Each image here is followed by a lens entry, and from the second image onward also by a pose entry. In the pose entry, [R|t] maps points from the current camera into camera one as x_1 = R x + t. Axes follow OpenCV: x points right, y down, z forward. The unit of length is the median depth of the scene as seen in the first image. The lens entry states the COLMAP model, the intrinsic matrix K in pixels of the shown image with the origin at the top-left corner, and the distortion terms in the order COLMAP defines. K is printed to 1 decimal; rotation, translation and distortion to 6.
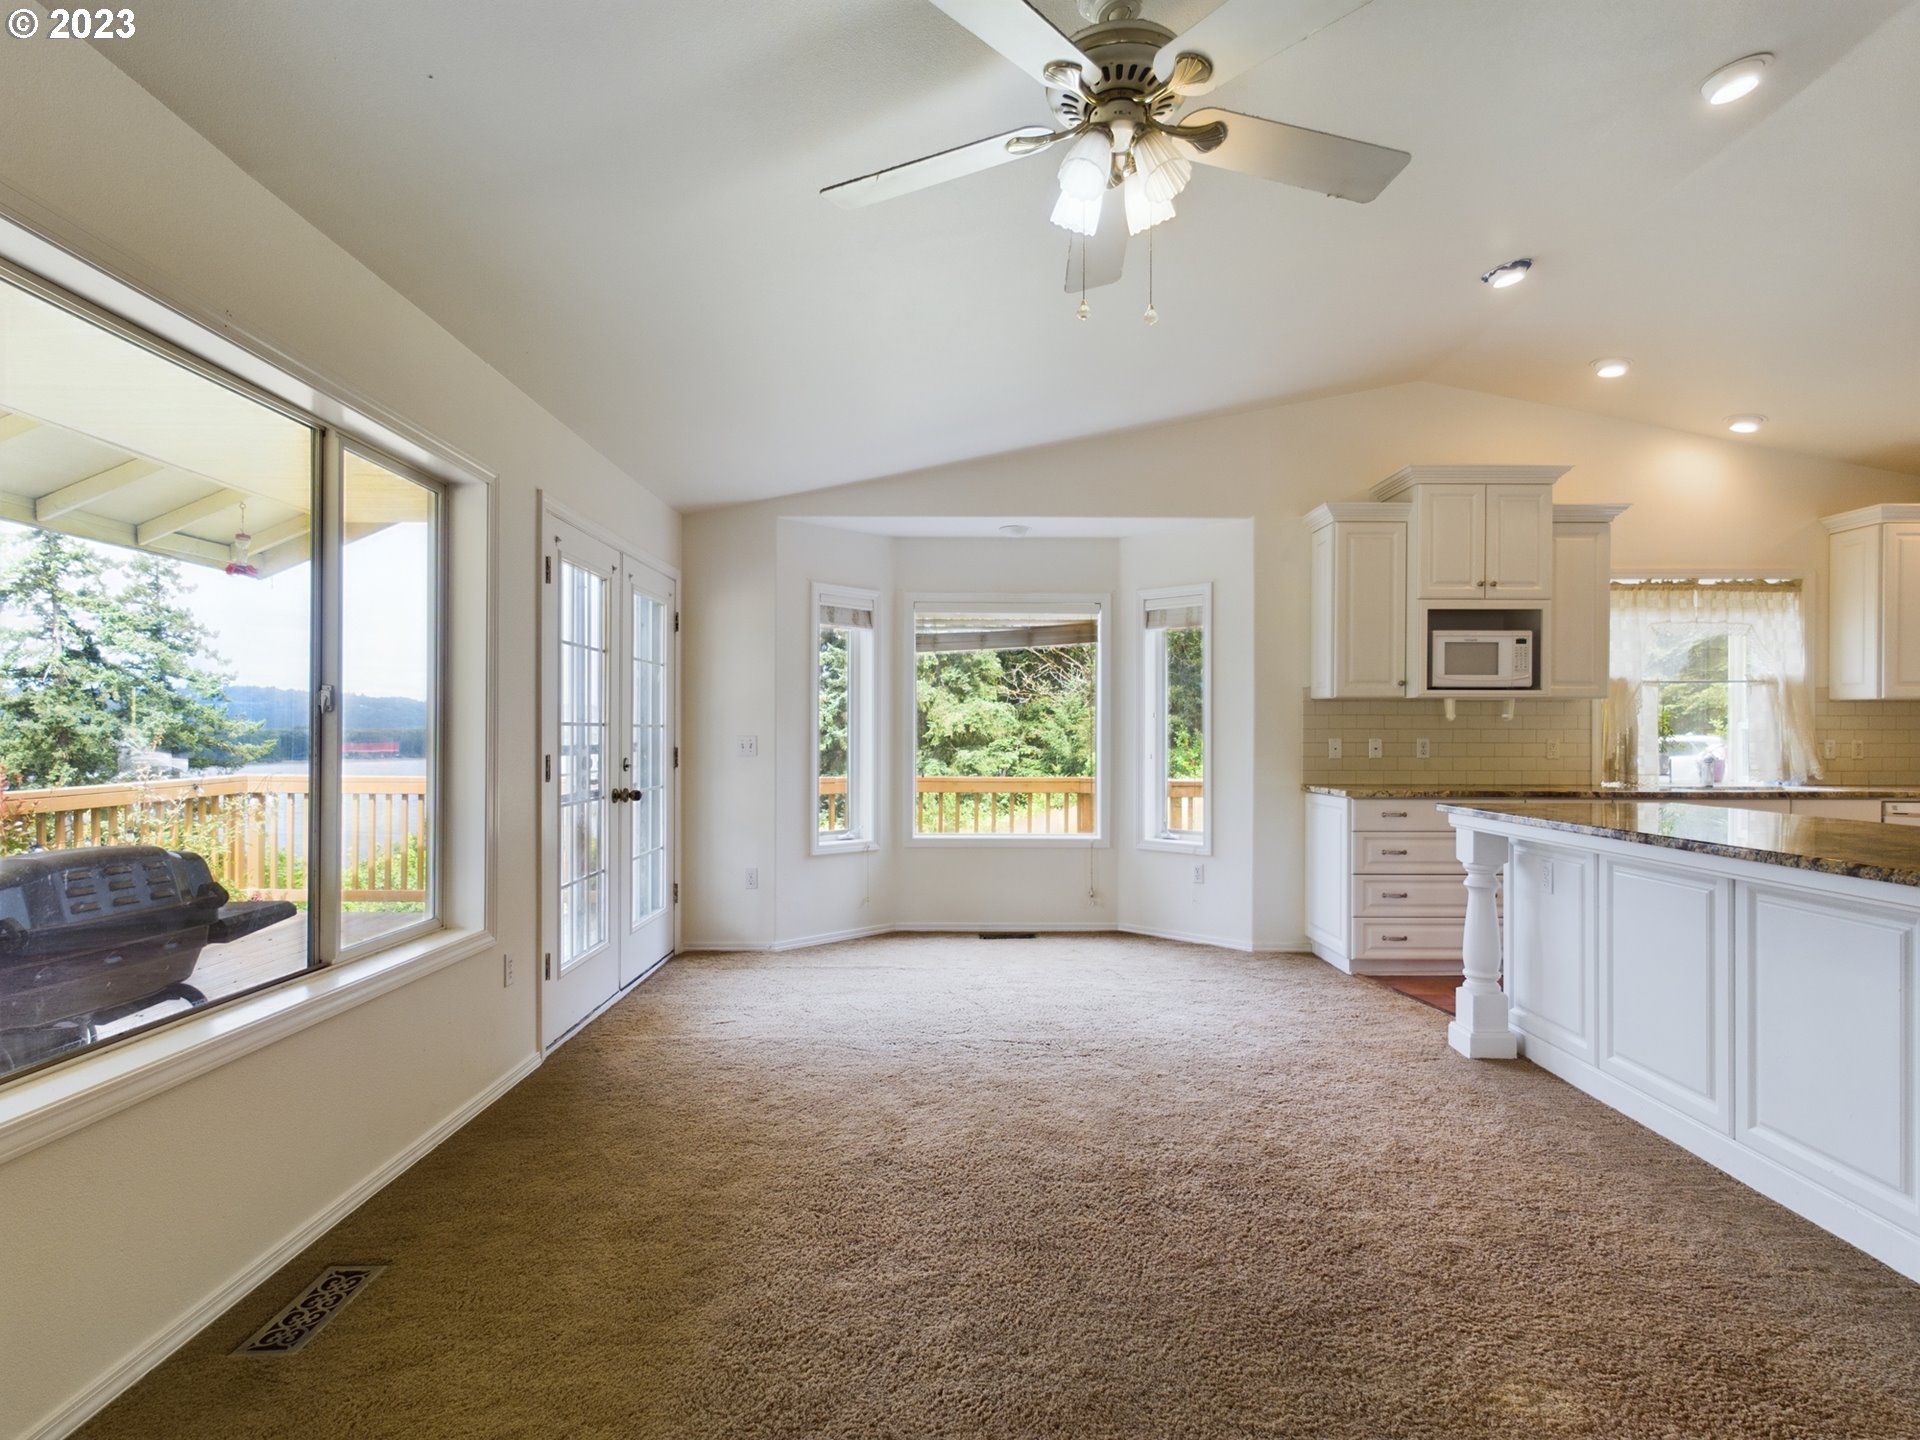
lens RADIAL K [[1009.3, 0, 959.4], [0, 1009.3, 737.2], [0, 0, 1]] dist [0.001073, 0.000778]
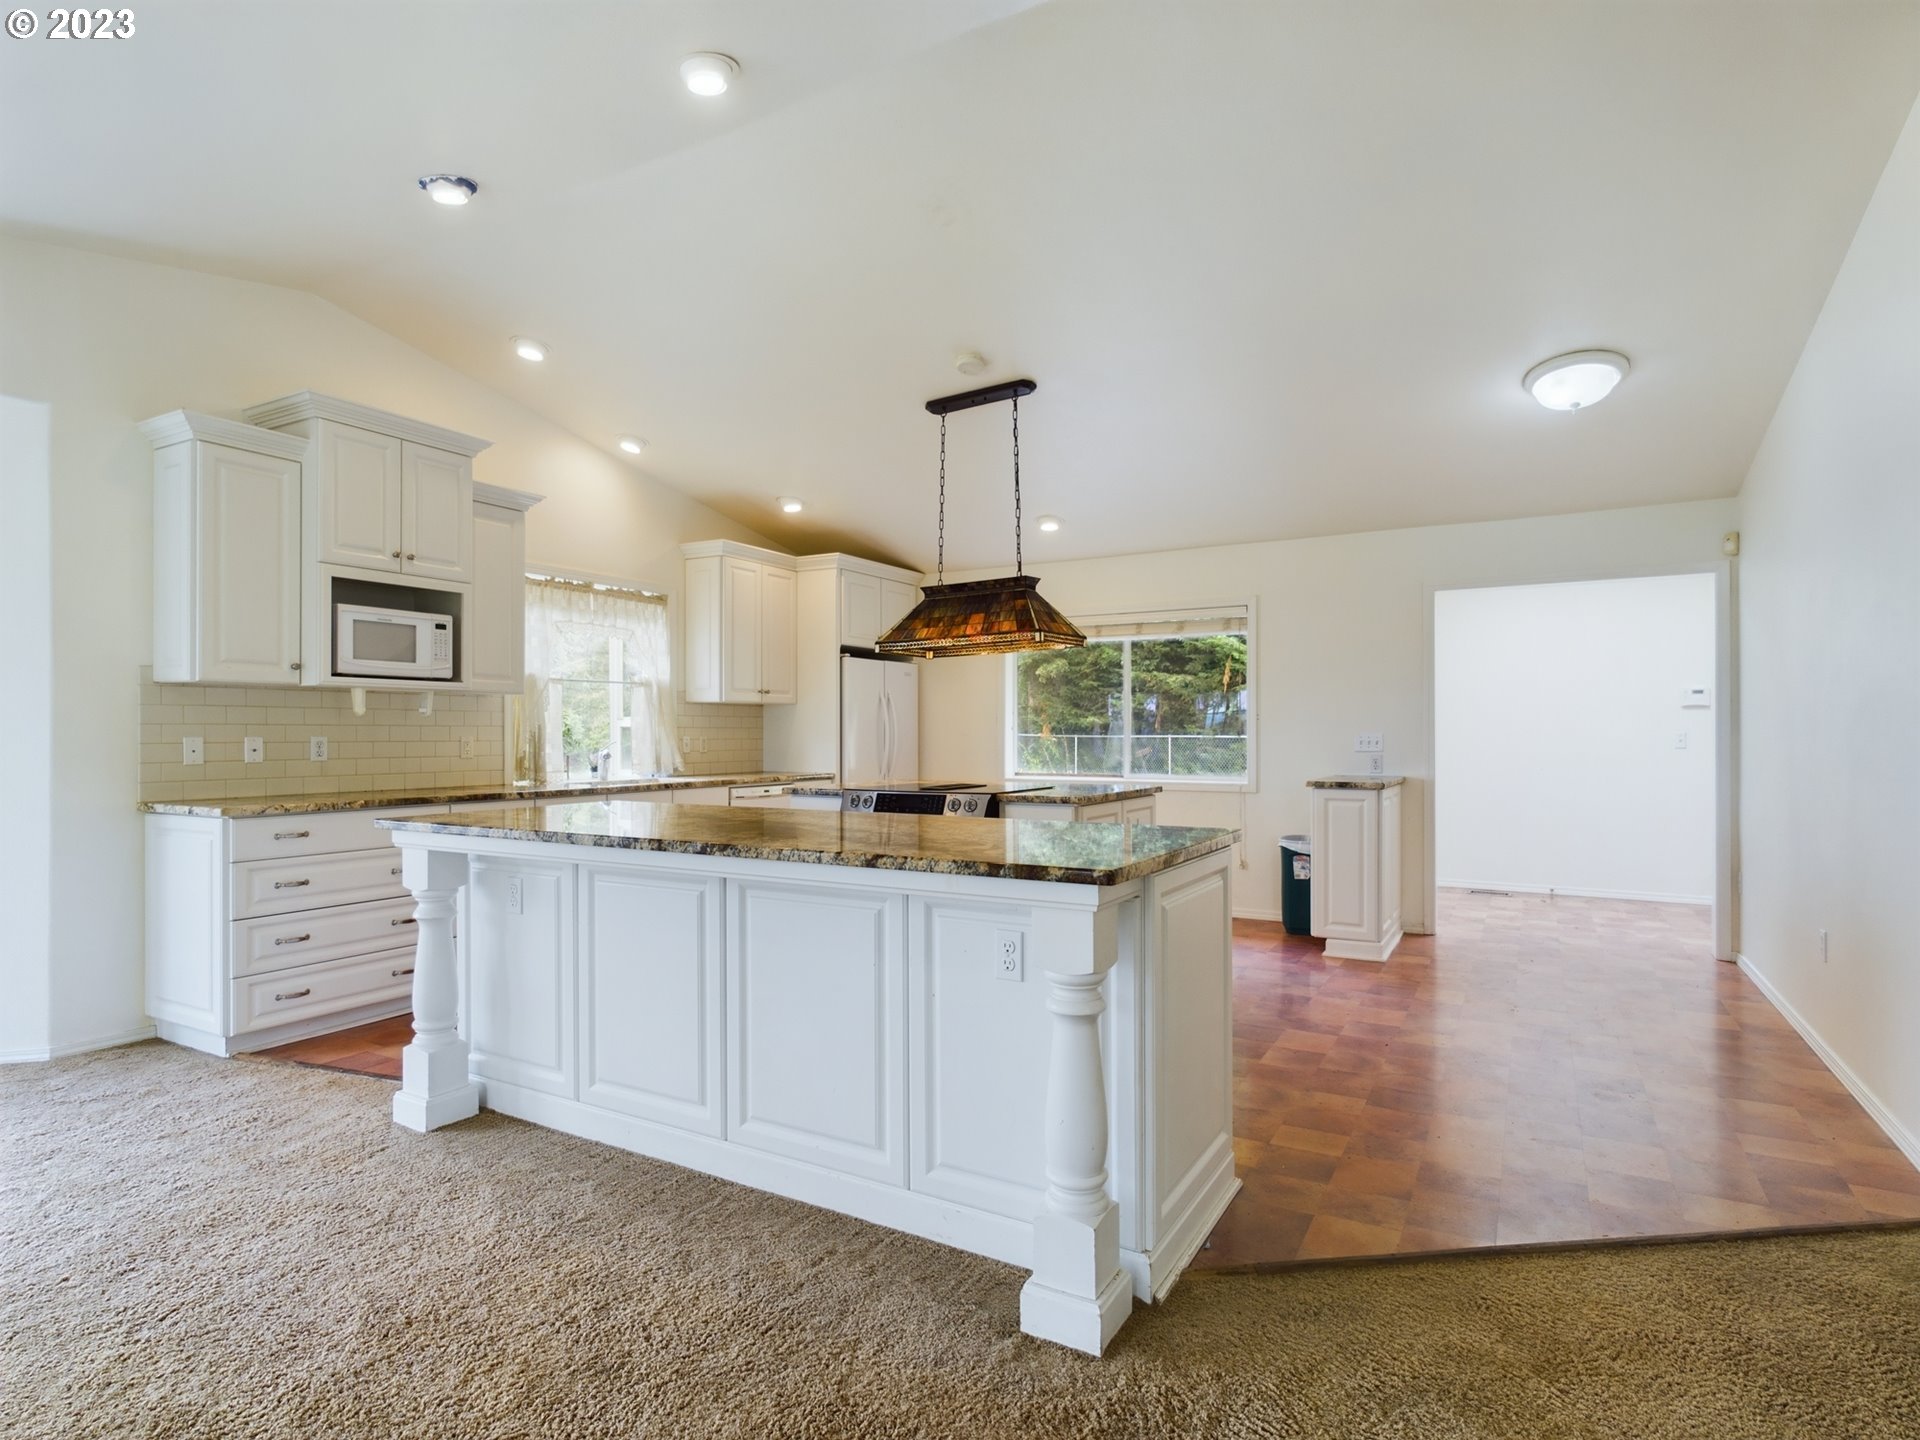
lens RADIAL K [[1009.3, 0, 959.4], [0, 1009.3, 737.2], [0, 0, 1]] dist [0.001073, 0.000778]
pose [[0.497827, -0.004611, 0.867264, 0.013957], [0.003284, 0.999989, 0.003432, 0.000542], [-0.867270, 0.001140, 0.497837, 0.164119]]
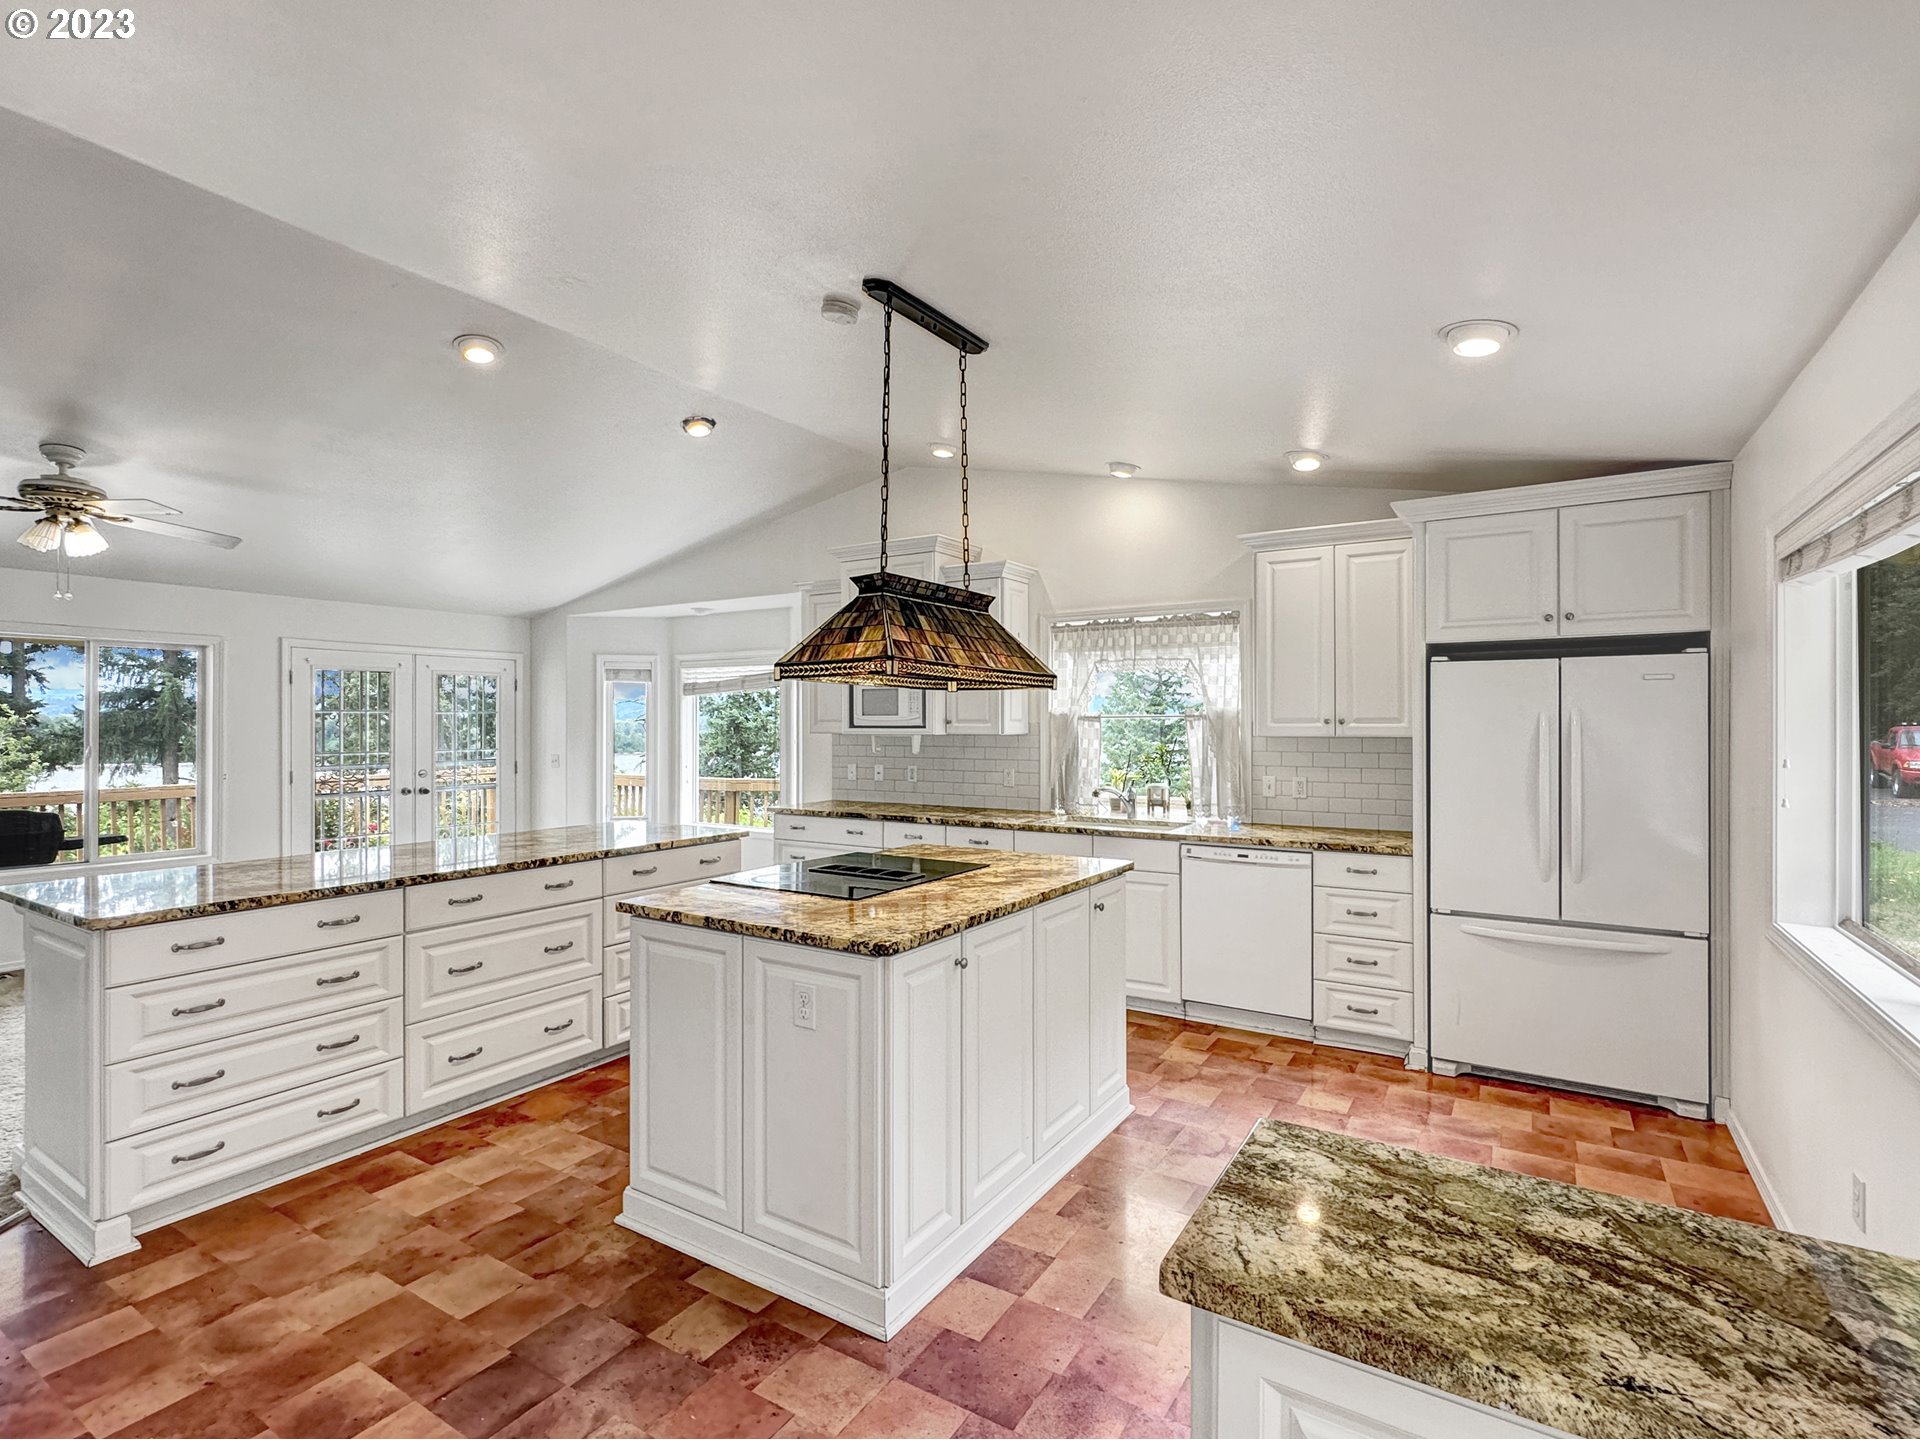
lens RADIAL K [[901.3, 0, 958.2], [0, 901.3, 725.6], [0, 0, 1]] dist [-0.004091, -0.000208]
pose [[0.852179, -0.000764, -0.523249, 1.148910], [0.001289, 0.999999, 0.000639, -0.050722], [0.523248, -0.001219, 0.852180, 0.129225]]
